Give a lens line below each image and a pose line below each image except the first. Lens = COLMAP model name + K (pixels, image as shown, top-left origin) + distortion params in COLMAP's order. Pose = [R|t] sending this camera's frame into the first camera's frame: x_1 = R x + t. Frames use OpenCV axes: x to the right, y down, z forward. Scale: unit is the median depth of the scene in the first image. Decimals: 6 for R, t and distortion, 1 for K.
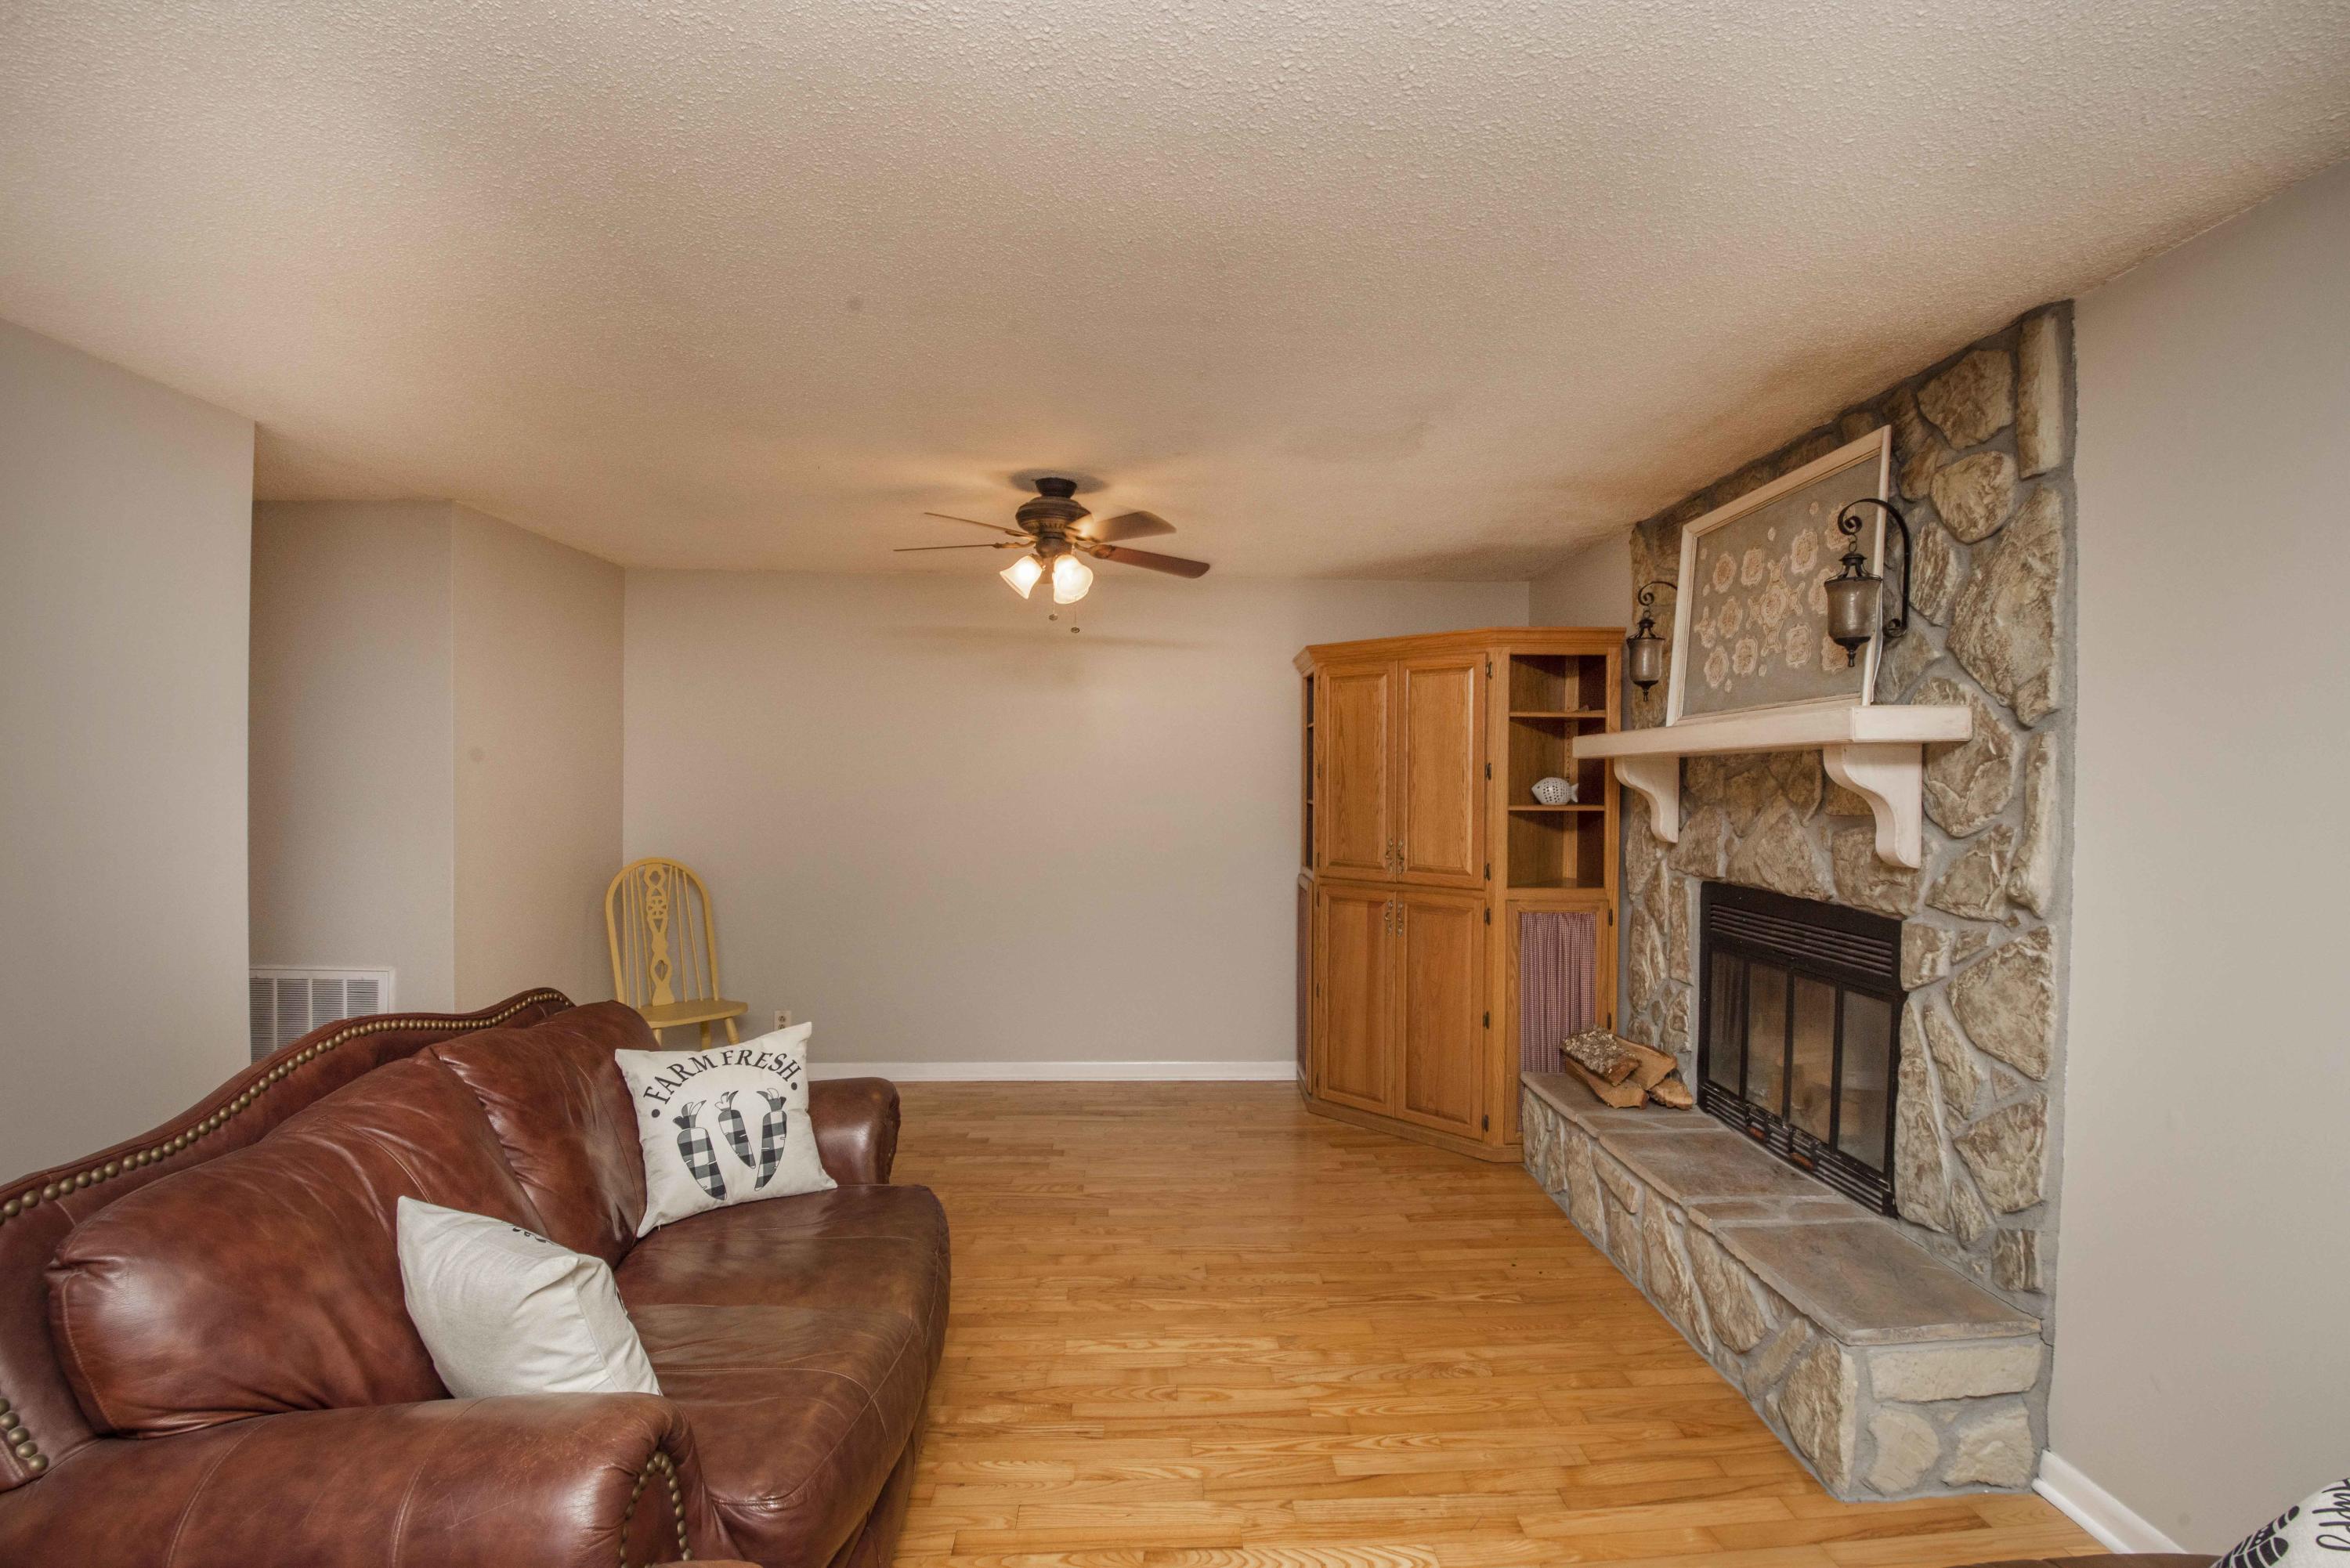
lens RADIAL K [[1012.8, 0, 1155.9], [0, 1012.8, 800.7], [0, 0, 1]] dist [-0.034873, -0.001404]
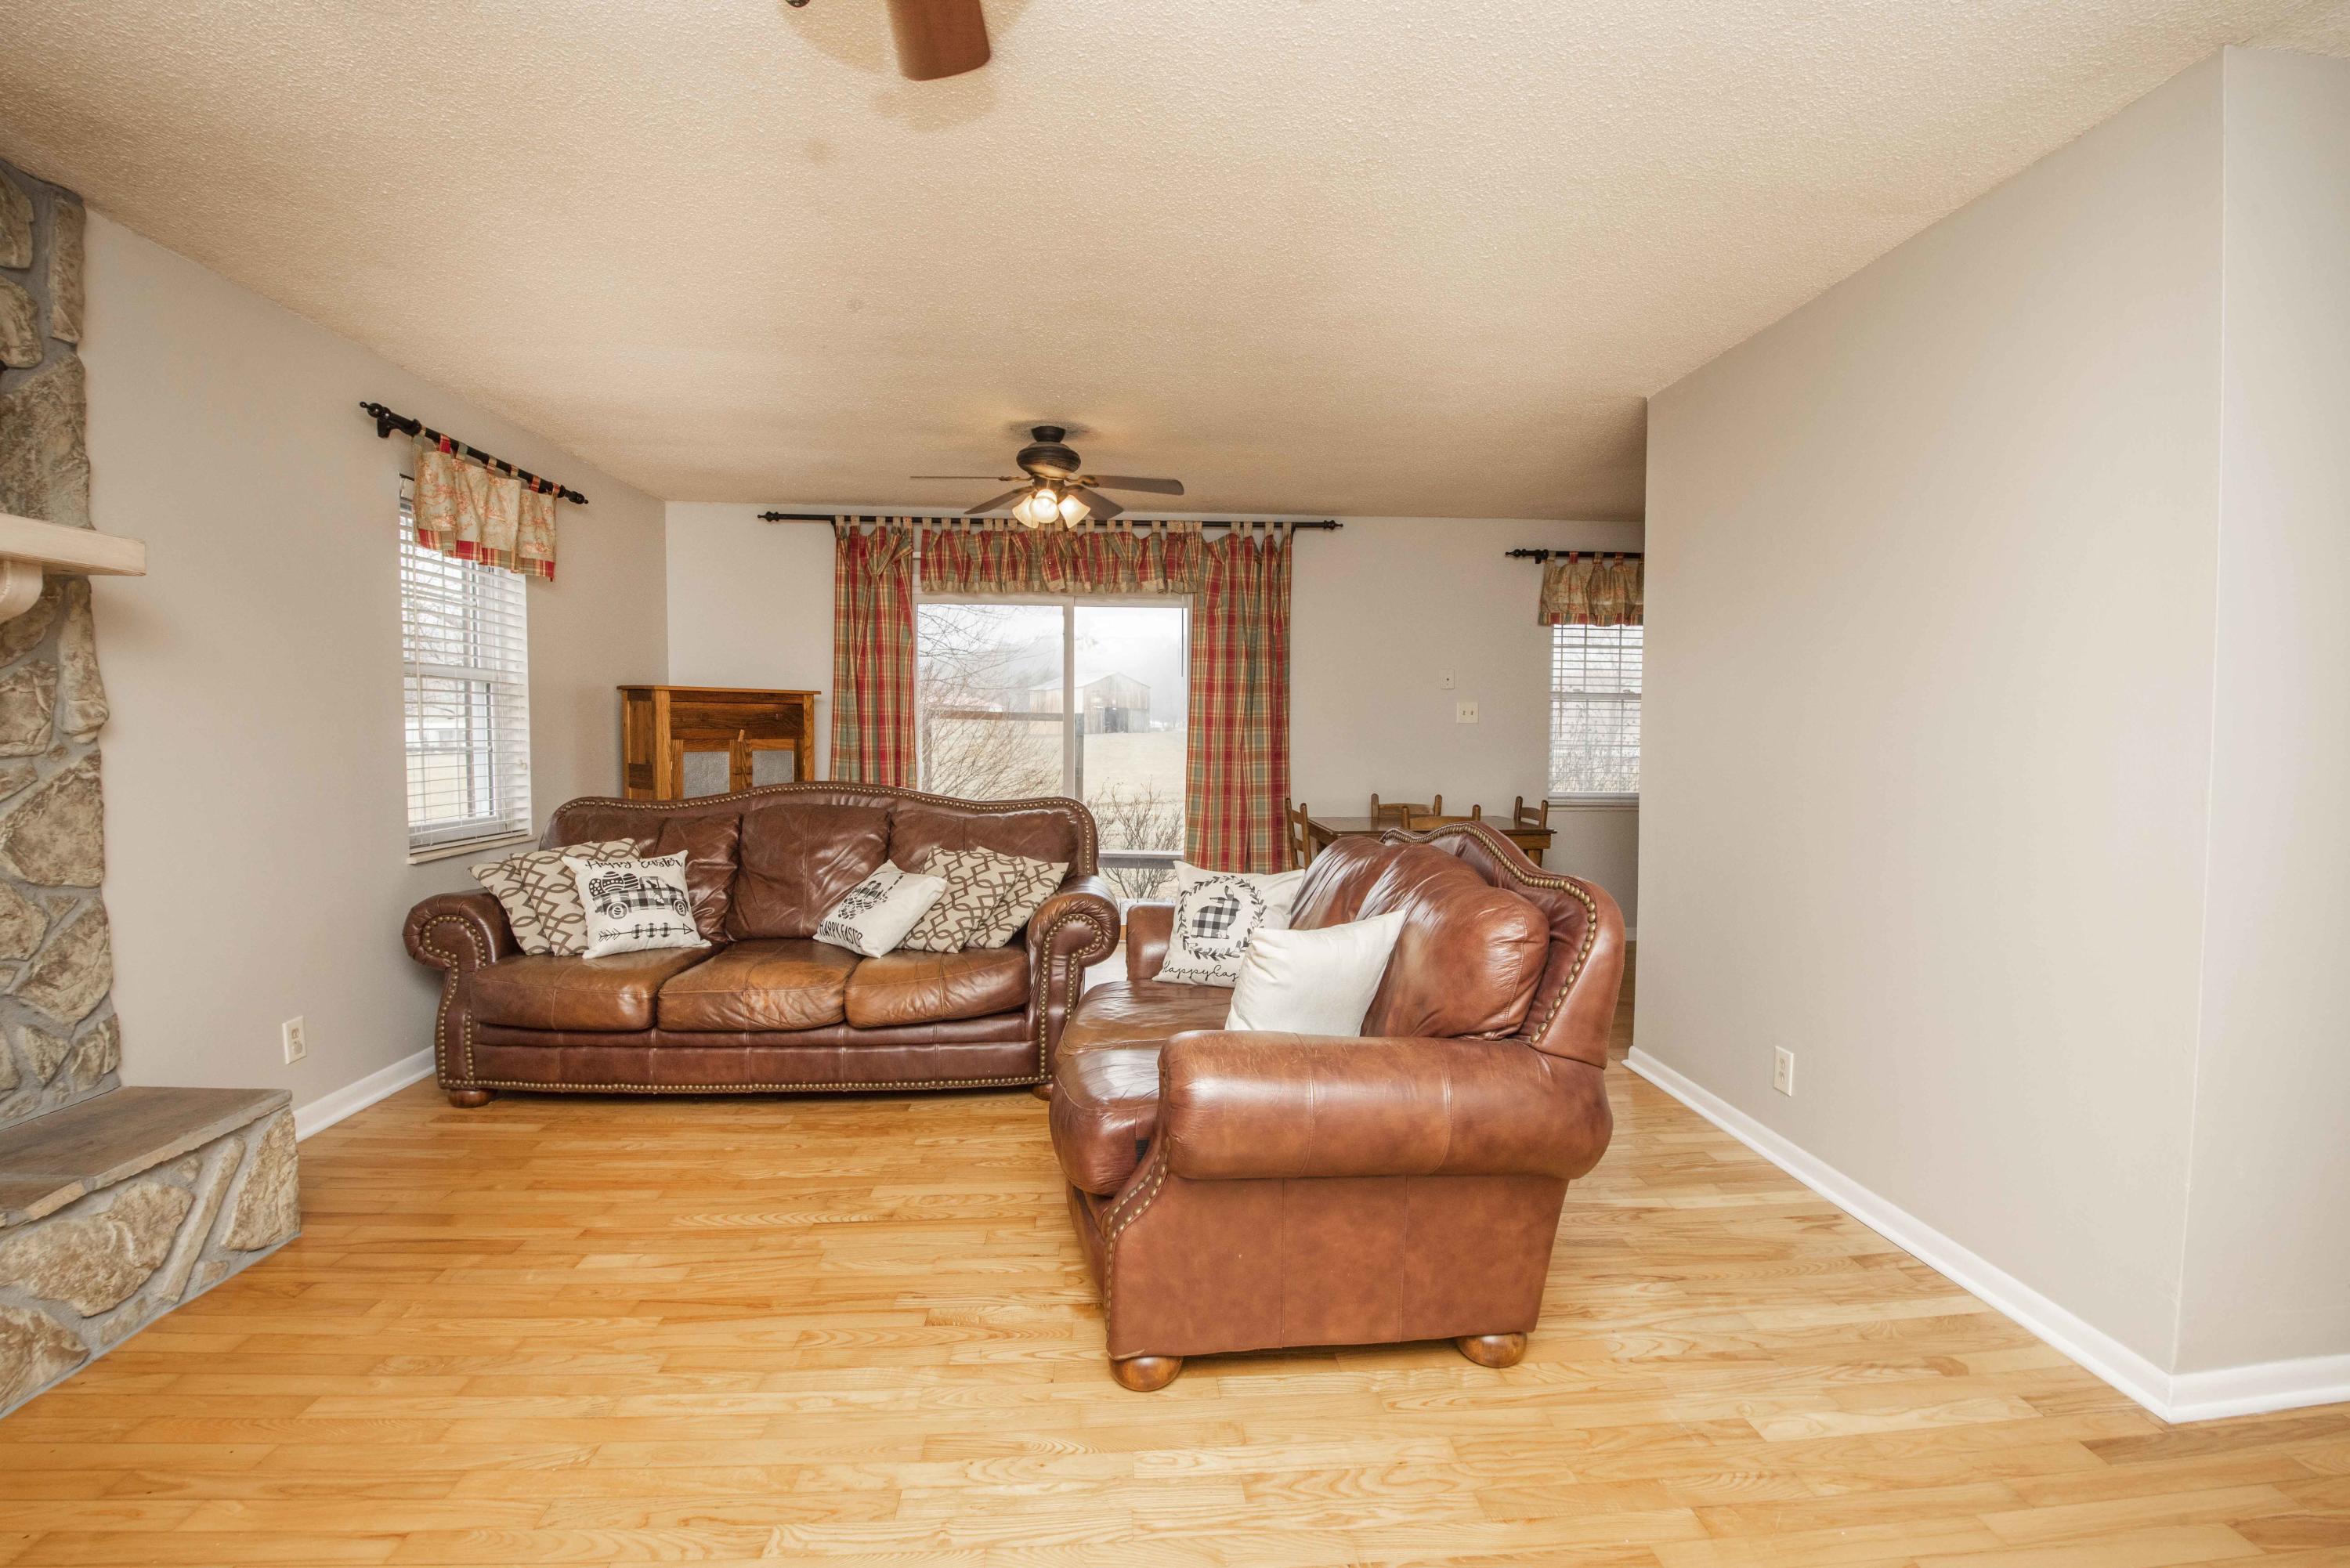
lens RADIAL K [[1087.1, 0, 1172.0], [0, 1087.1, 782.0], [0, 0, 1]] dist [-0.020172, -0.007096]
pose [[-0.999183, -0.005334, -0.040067, -0.219423], [-0.008009, 0.997728, 0.066888, 0.051681], [0.039619, 0.067155, -0.996956, 1.637037]]
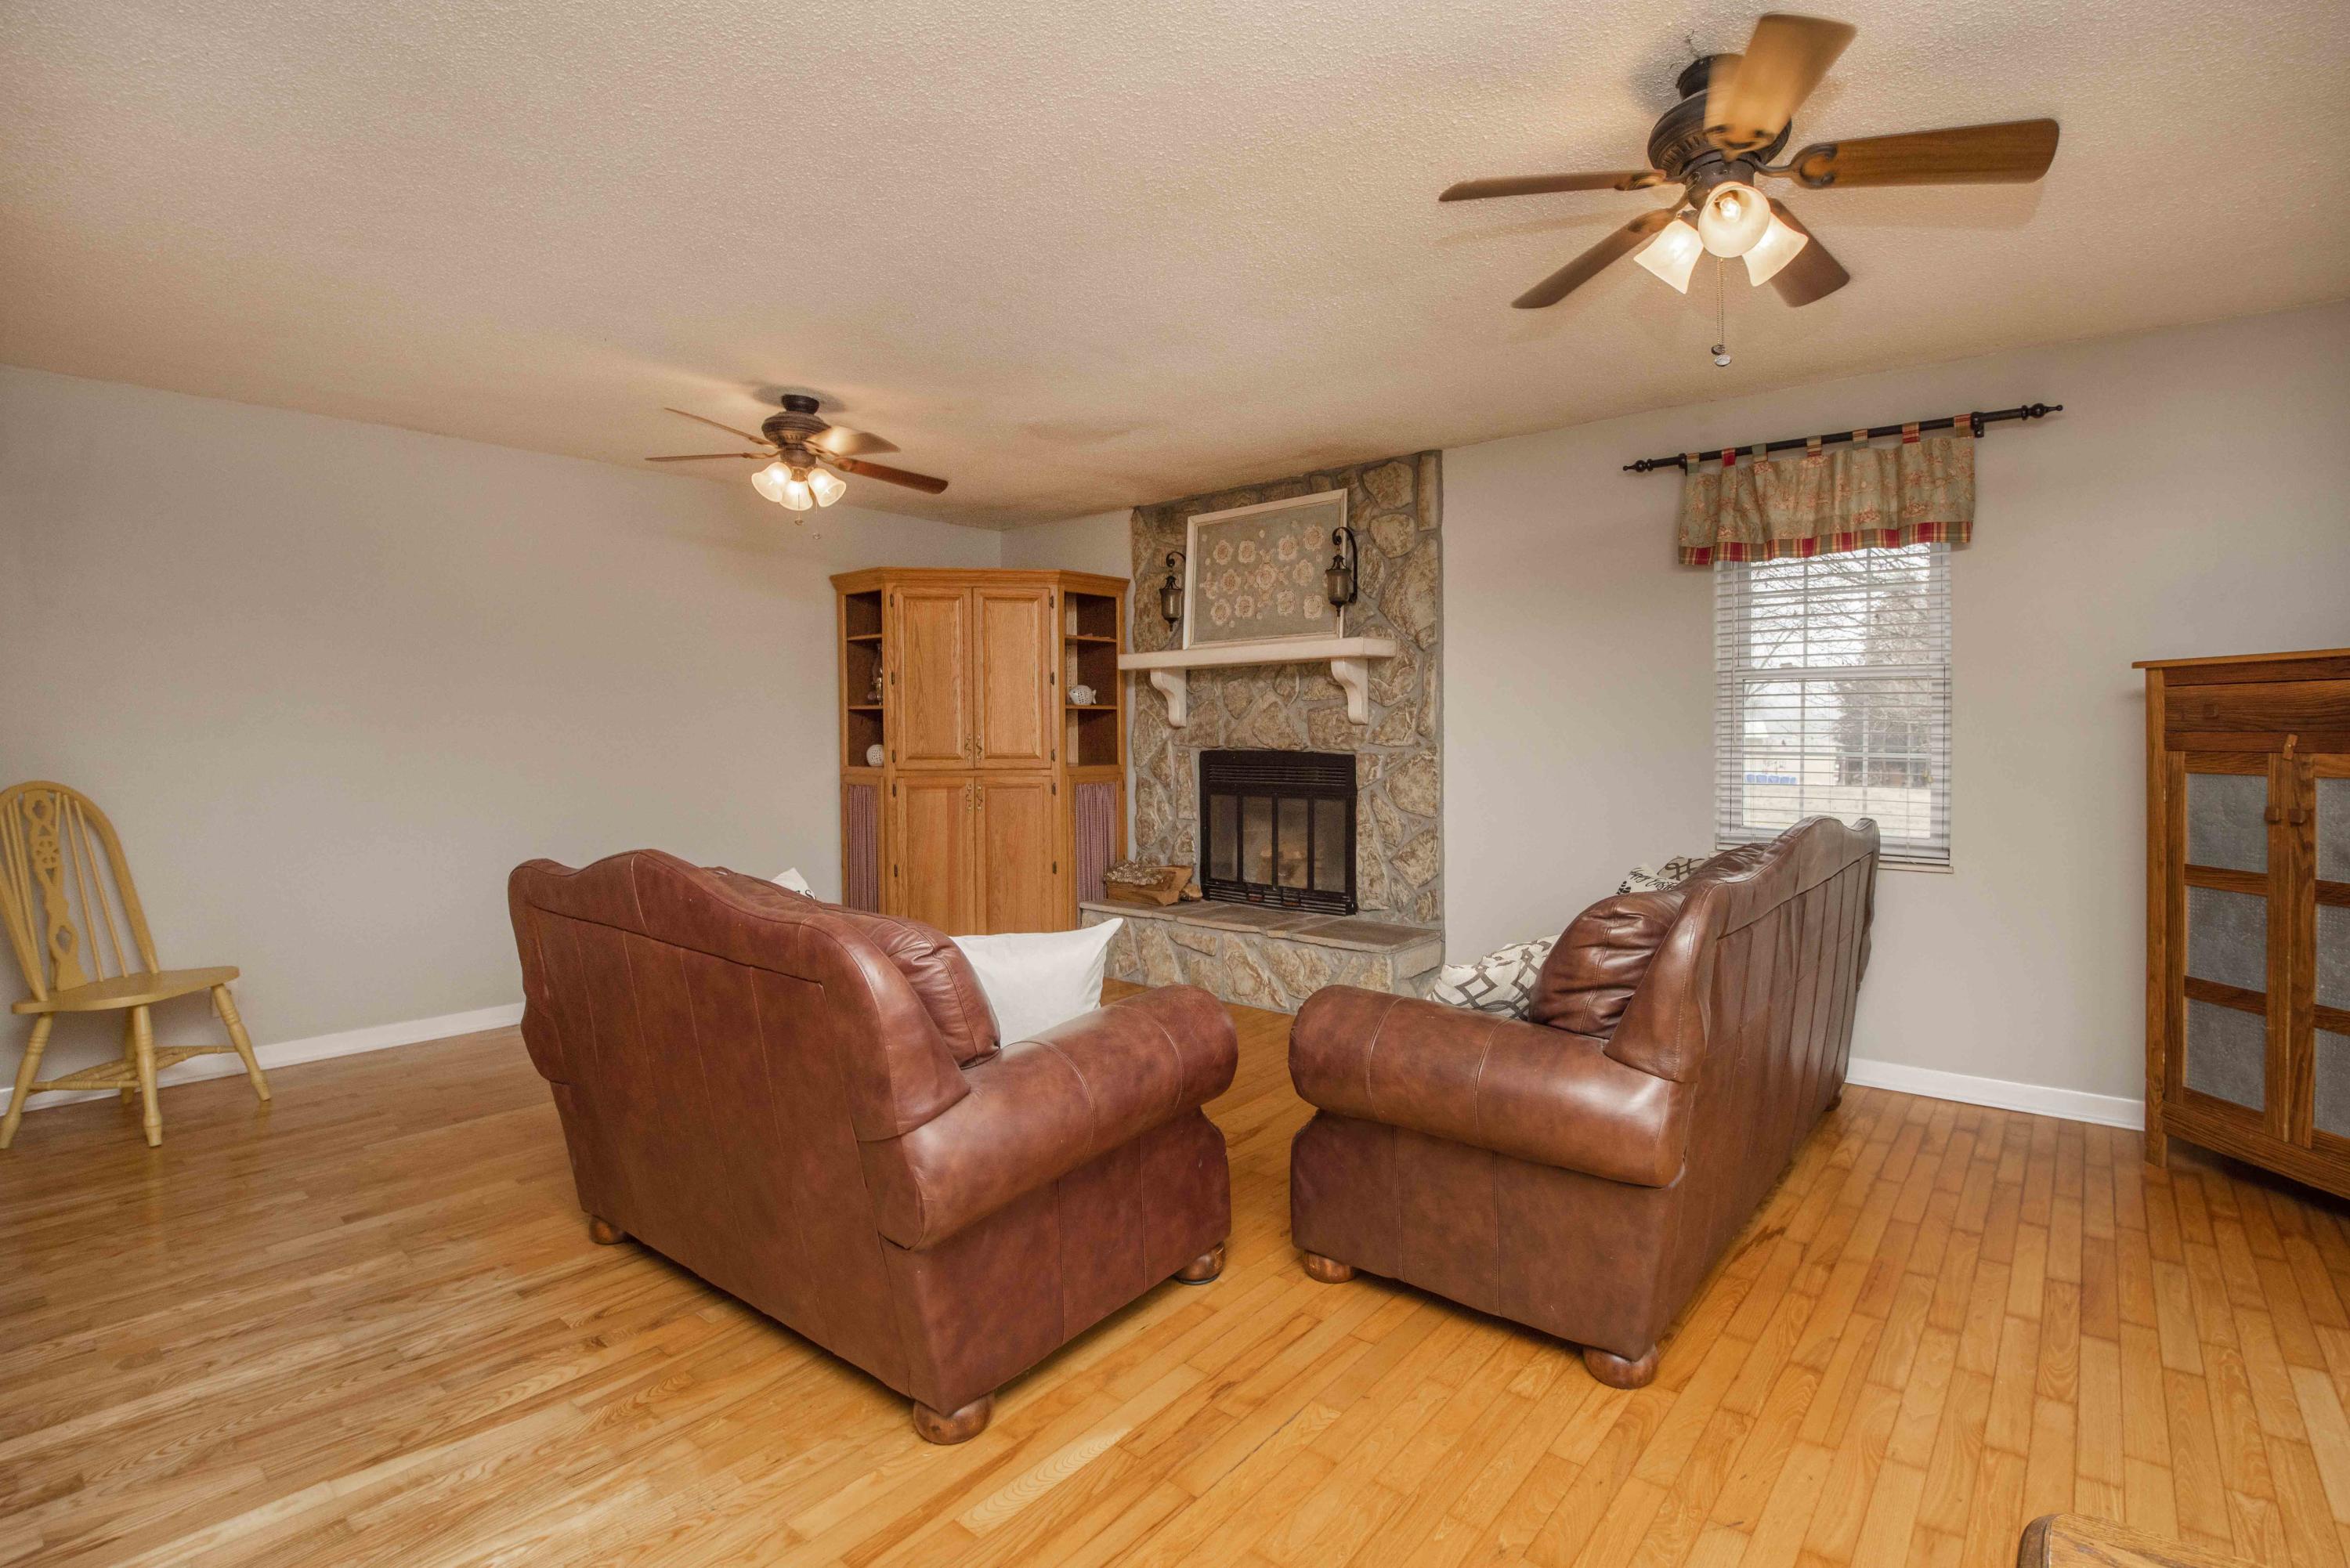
lens RADIAL K [[1087.1, 0, 1213.8], [0, 1087.1, 755.2], [0, 0, 1]] dist [-0.020172, -0.007096]
pose [[0.663781, -0.025057, 0.747507, -0.837996], [0.021487, 0.999665, 0.014429, 0.076884], [-0.747618, 0.006484, 0.664097, -0.146786]]
